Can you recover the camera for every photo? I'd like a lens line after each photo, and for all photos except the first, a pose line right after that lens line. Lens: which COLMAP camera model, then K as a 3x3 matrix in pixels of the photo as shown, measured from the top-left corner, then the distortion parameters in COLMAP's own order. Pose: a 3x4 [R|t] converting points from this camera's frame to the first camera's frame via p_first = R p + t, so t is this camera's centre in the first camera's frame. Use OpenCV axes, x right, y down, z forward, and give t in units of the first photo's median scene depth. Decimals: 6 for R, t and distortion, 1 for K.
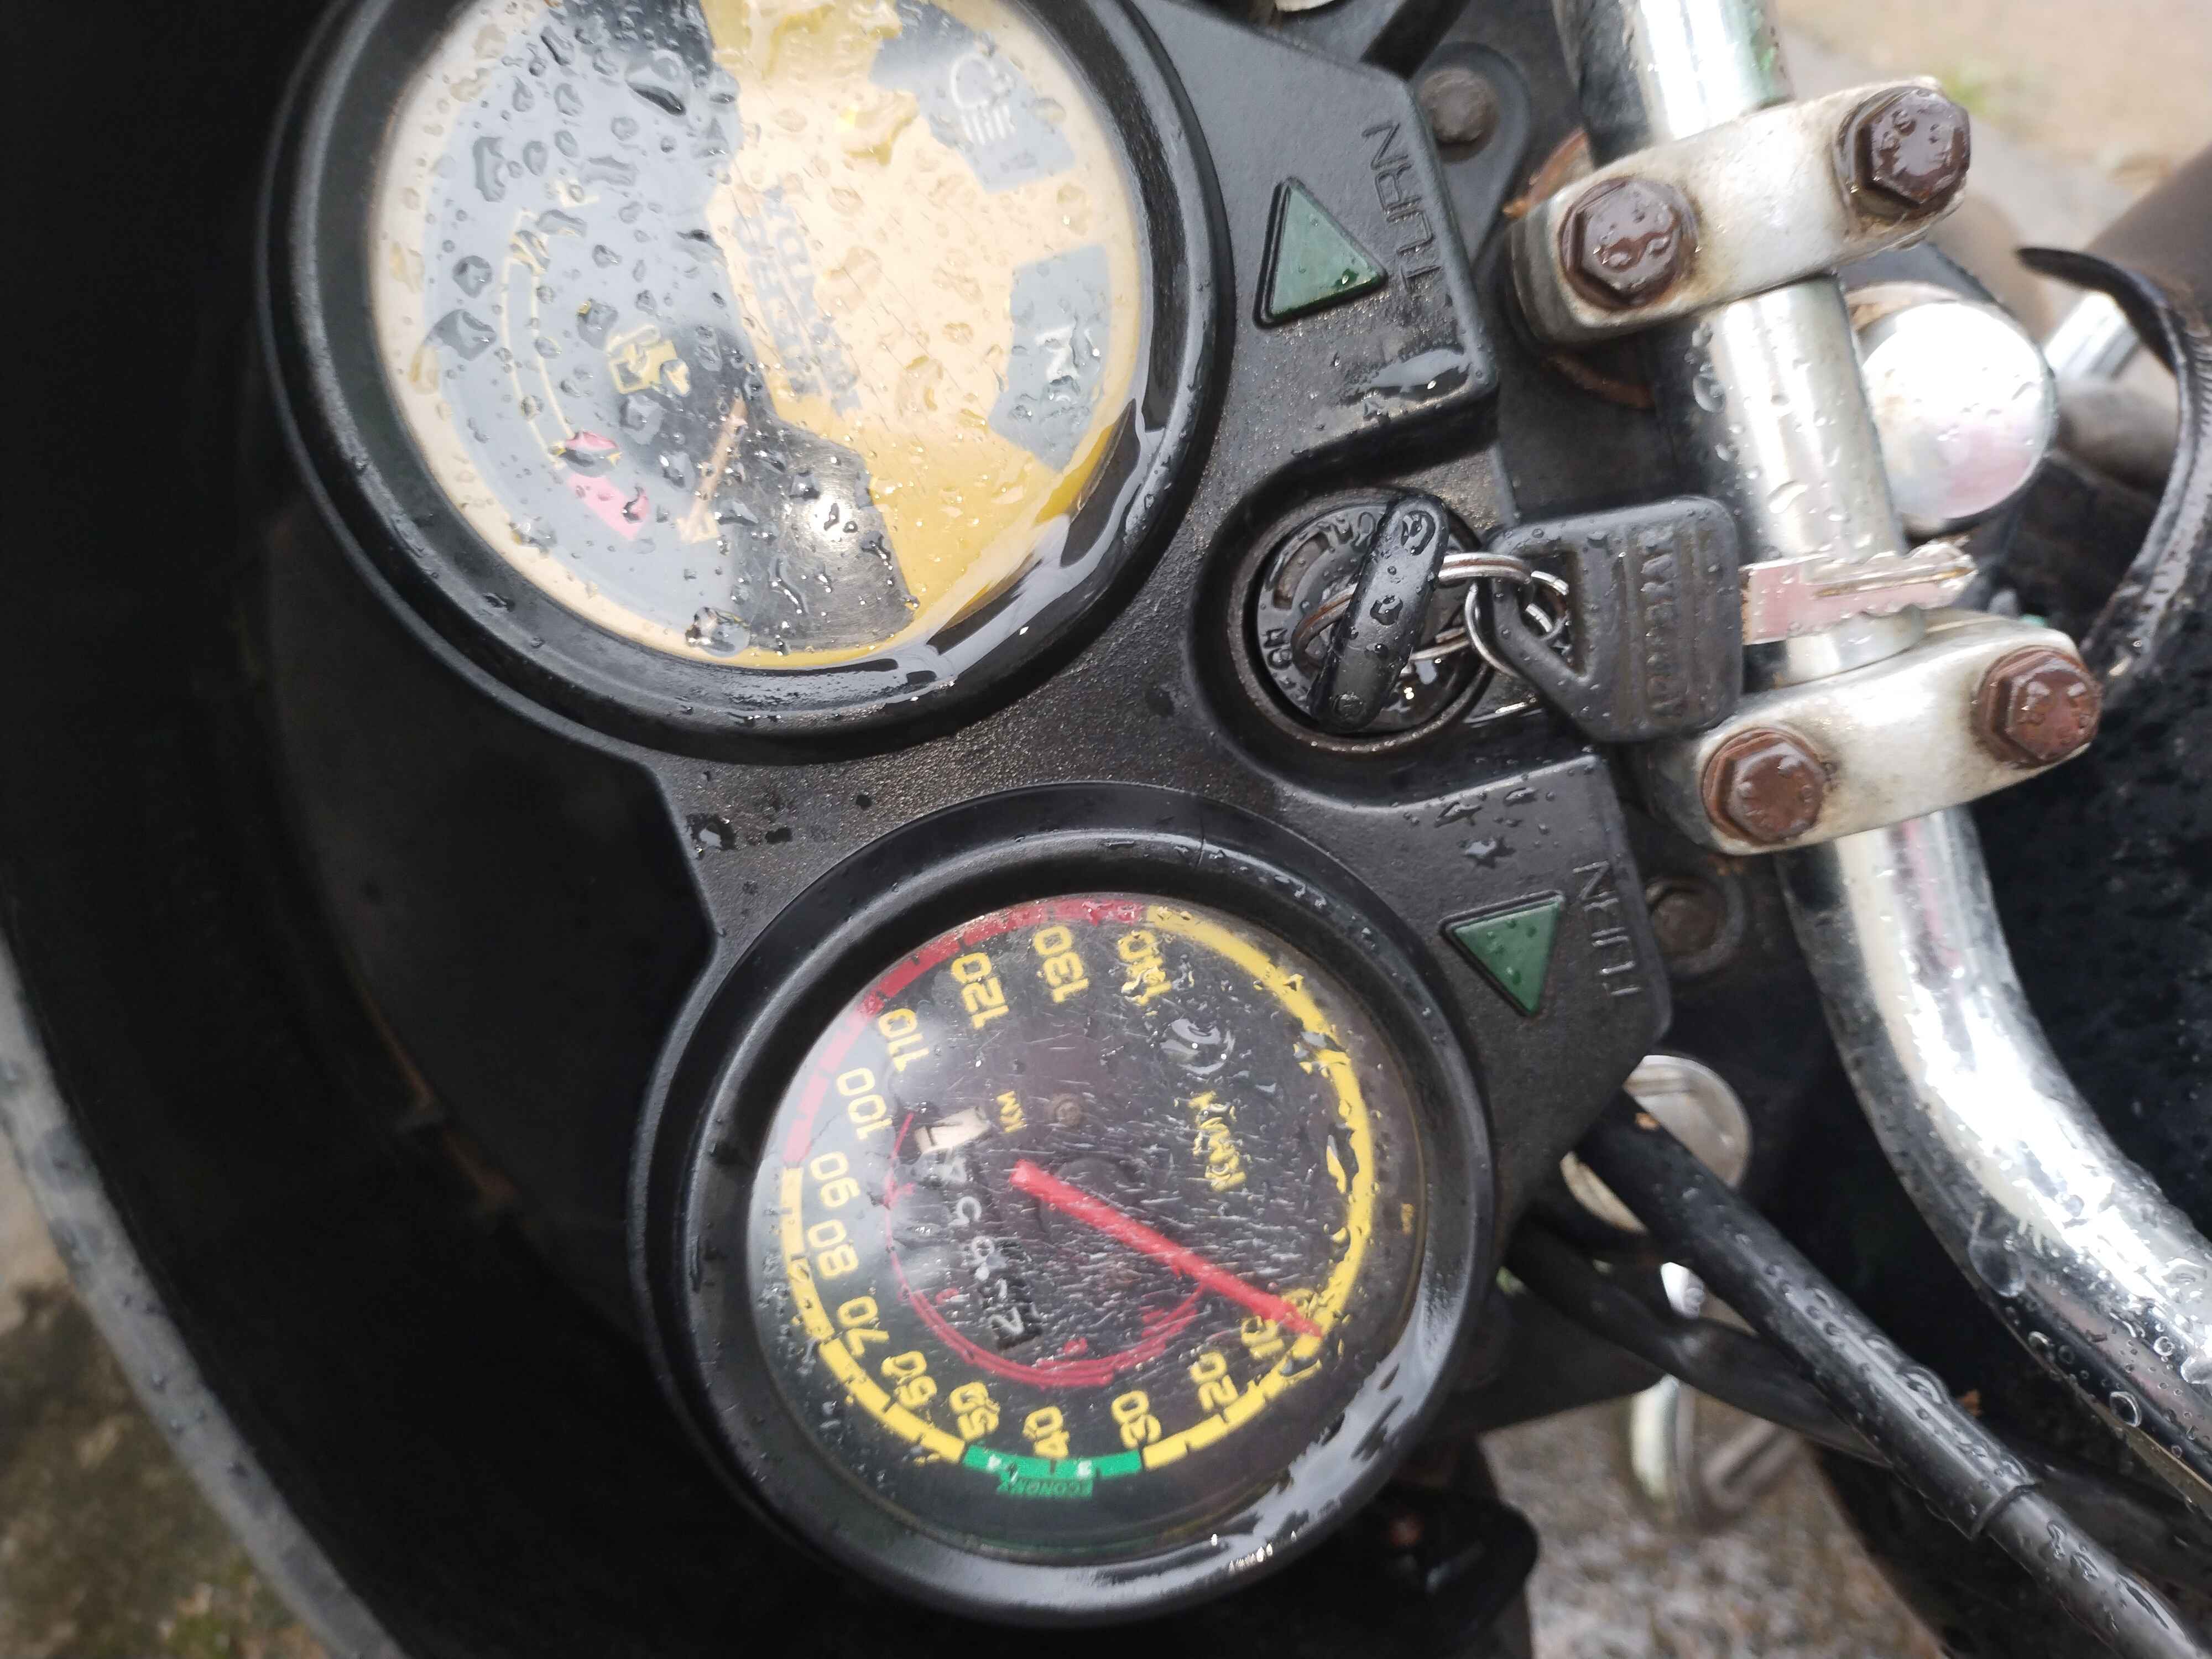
lens RADIAL K [[1709.5, 0, 1083.2], [0, 1709.5, 820.7], [0, 0, 1]] dist [0.028322, -0.103297]
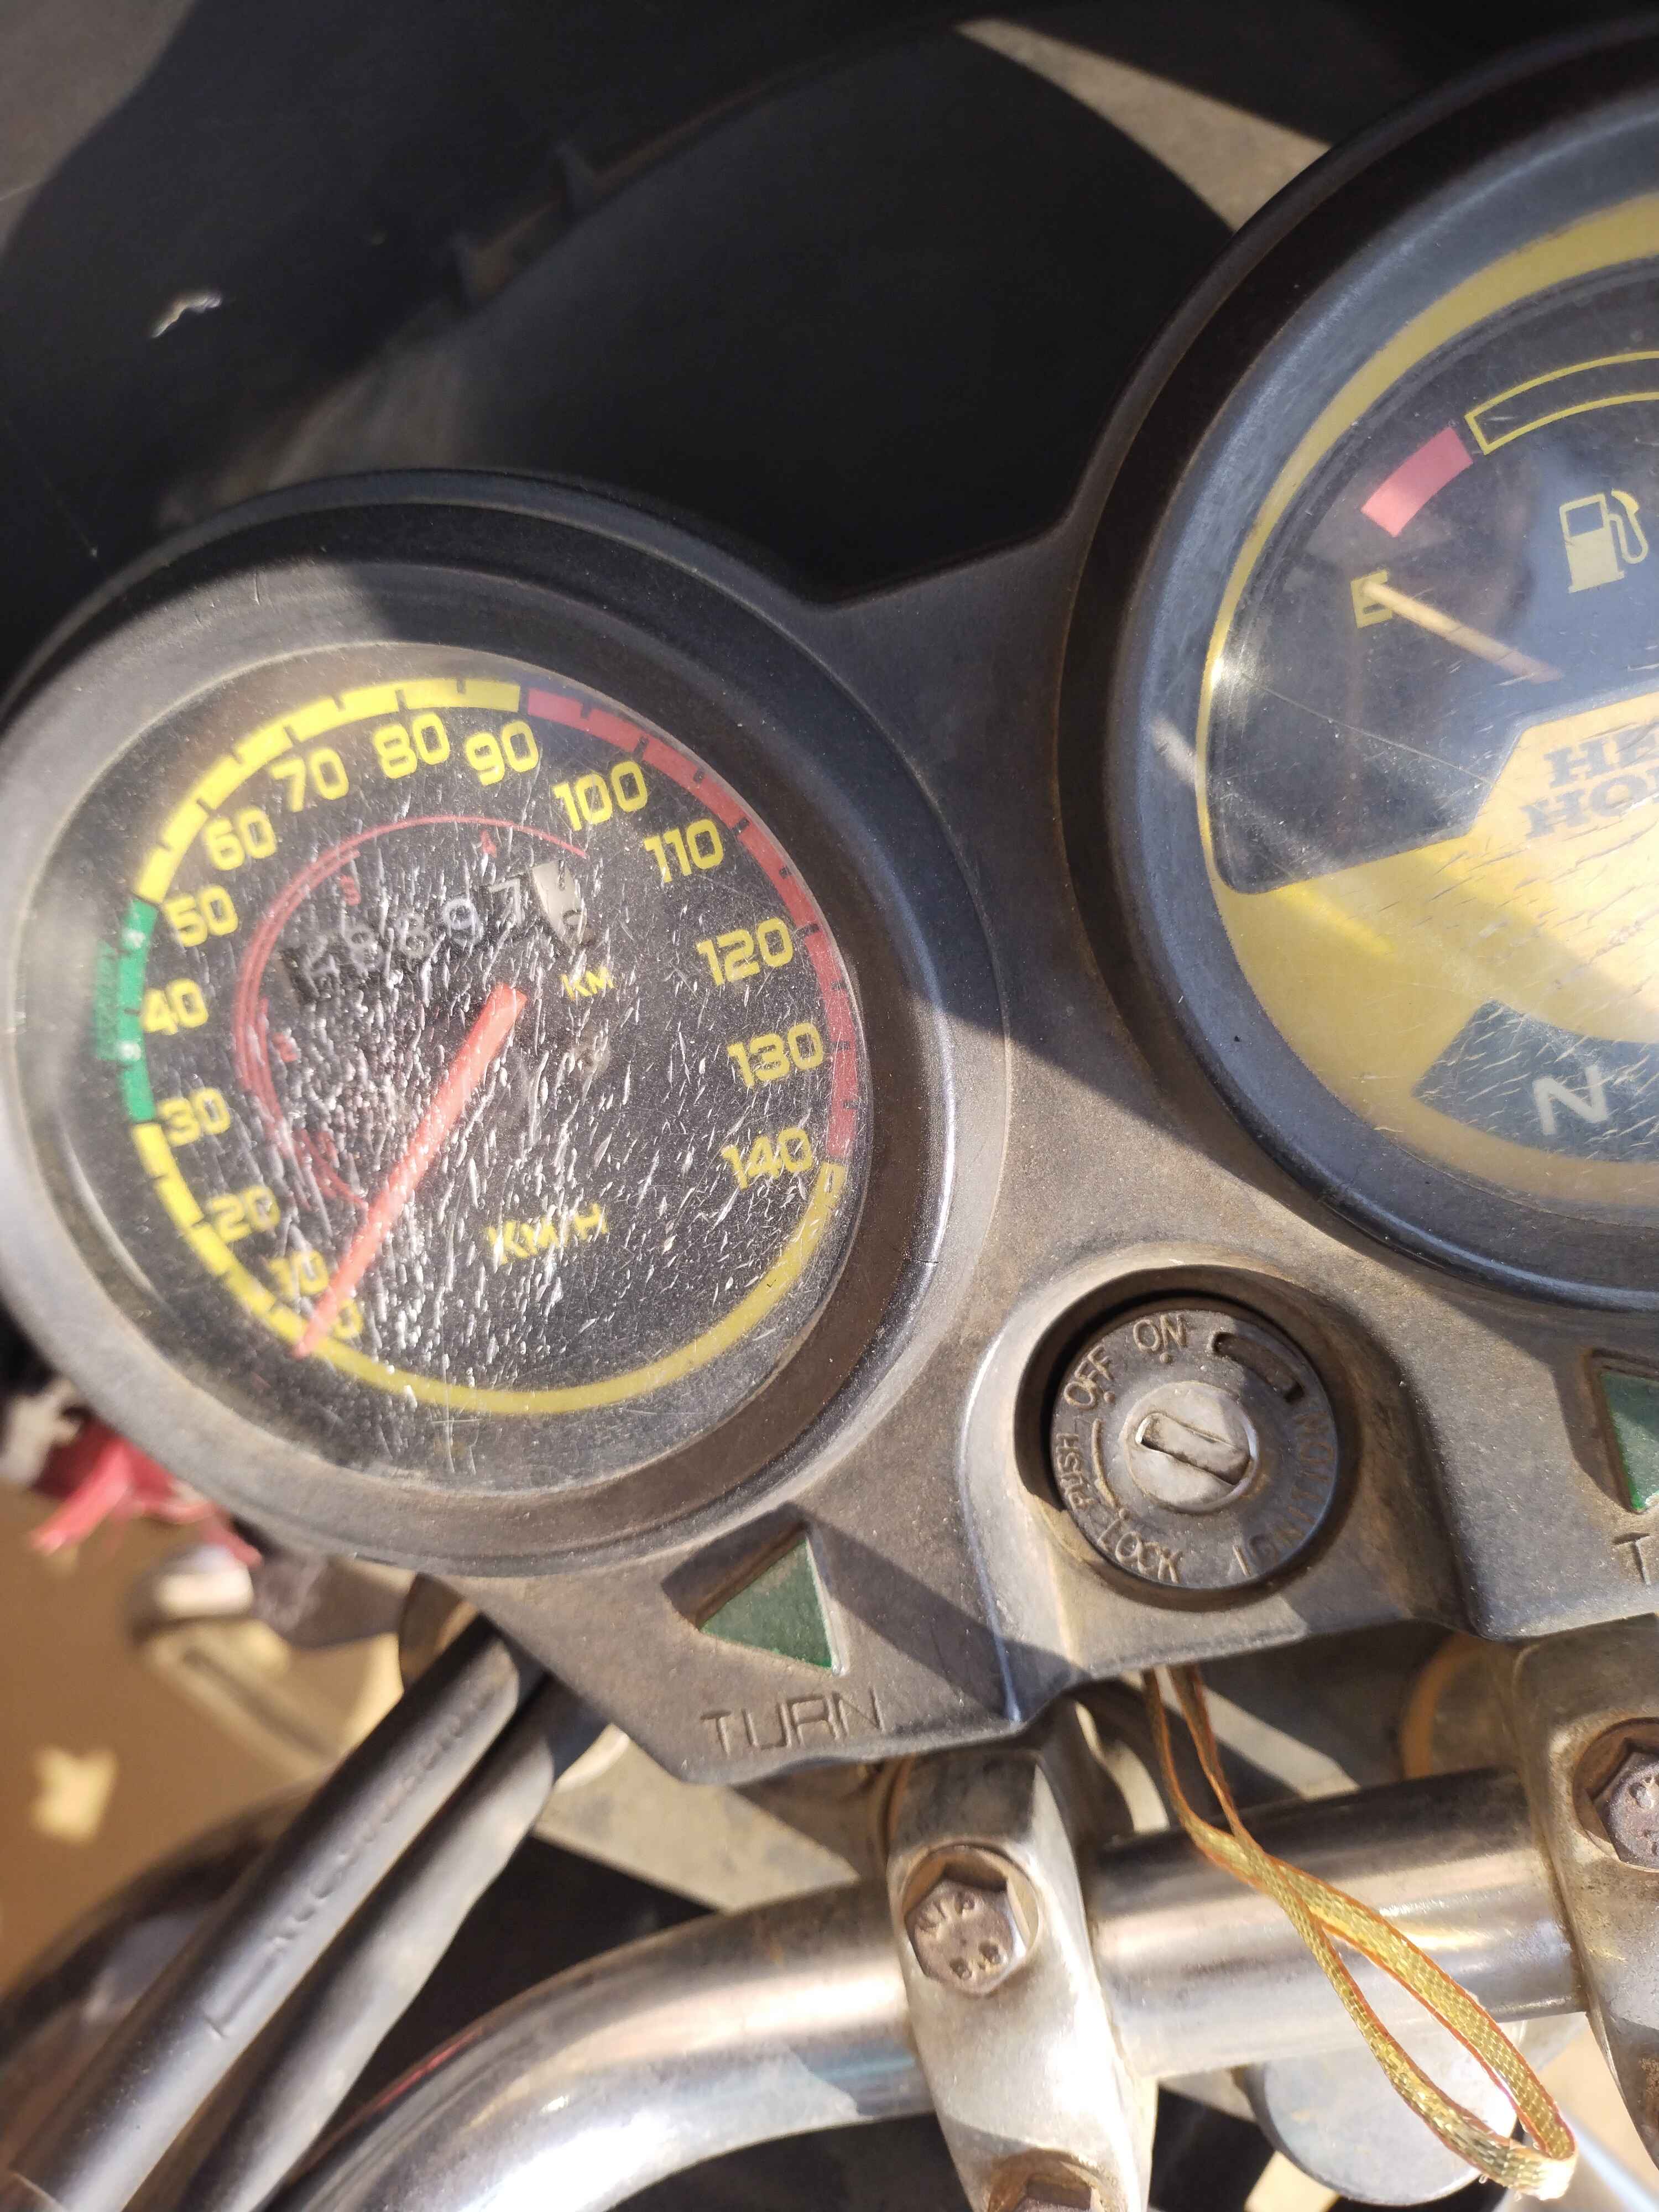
lens RADIAL K [[1709.5, 0, 837.0], [0, 1709.5, 1104.9], [0, 0, 1]] dist [0.028322, -0.103297]
pose [[-0.036244, 0.989792, 0.137834, -0.097296], [-0.999298, -0.034591, -0.014368, 0.064661], [-0.009454, -0.138258, 0.990351, 0.216730]]
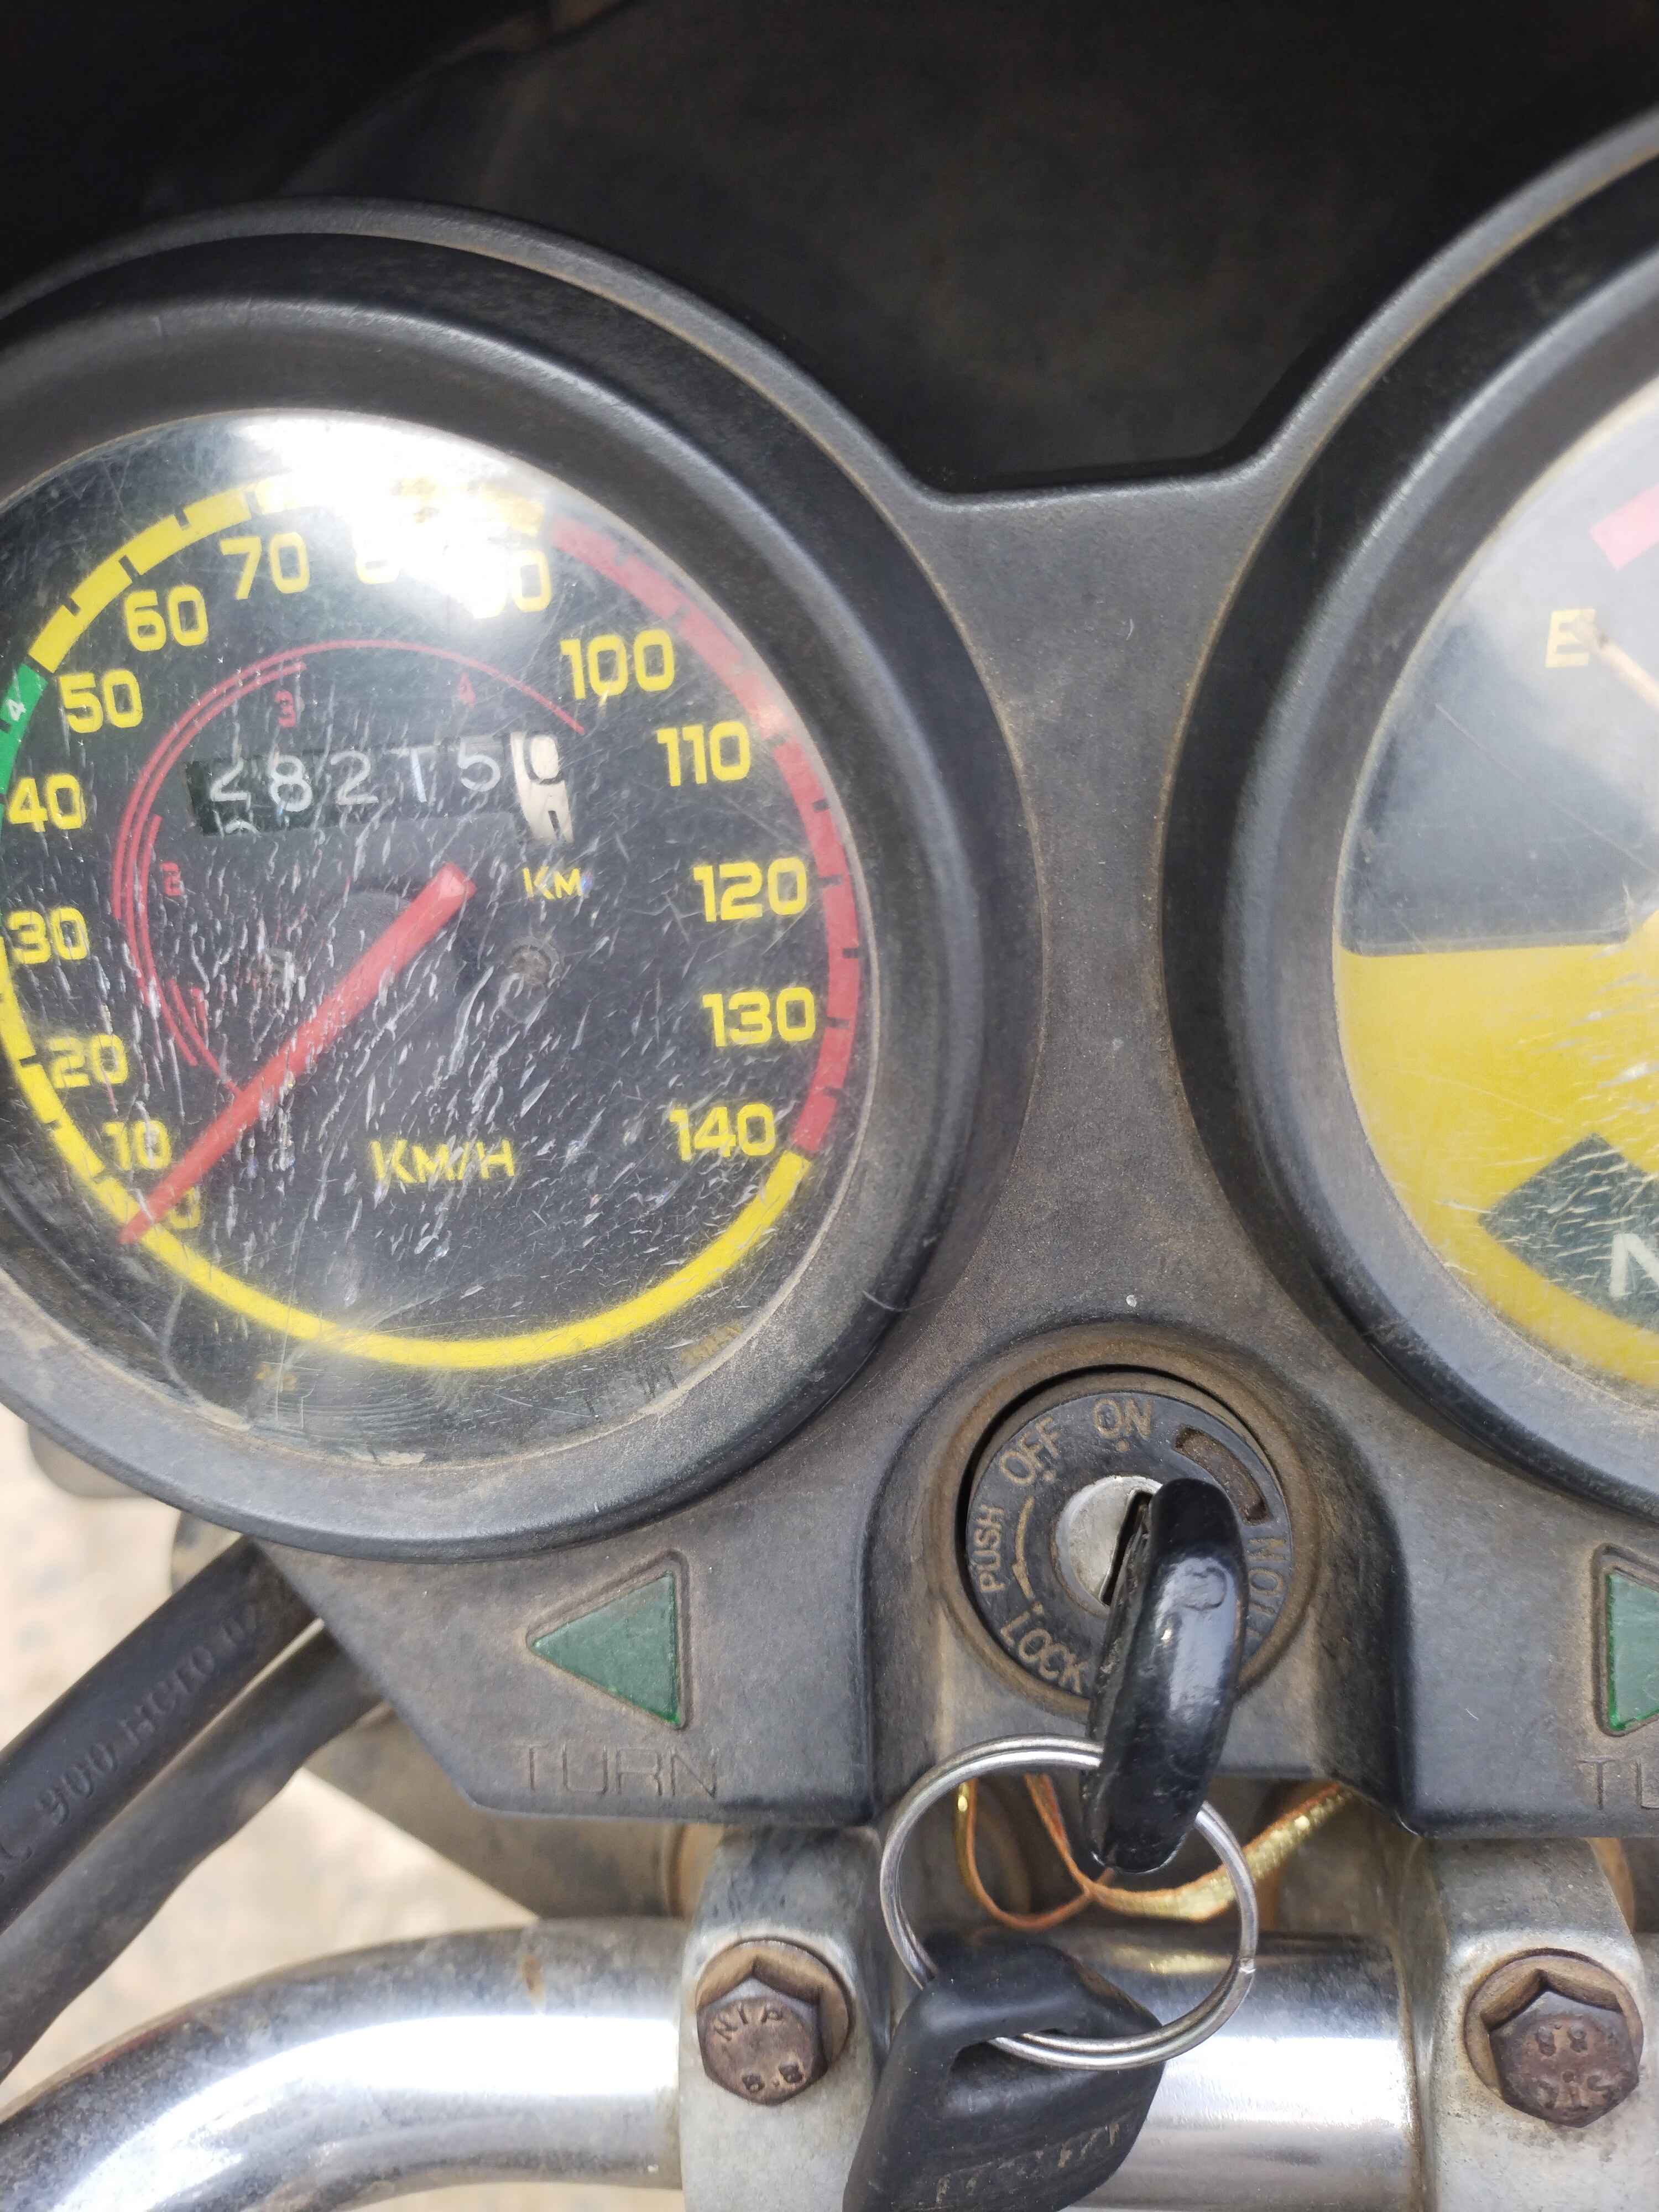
lens RADIAL K [[1709.5, 0, 823.3], [0, 1709.5, 1085.0], [0, 0, 1]] dist [0.028322, -0.103297]
pose [[-0.249290, 0.948605, 0.194941, -0.119599], [-0.967925, -0.237571, -0.081733, 0.104836], [-0.031220, -0.209064, 0.977403, 0.347600]]
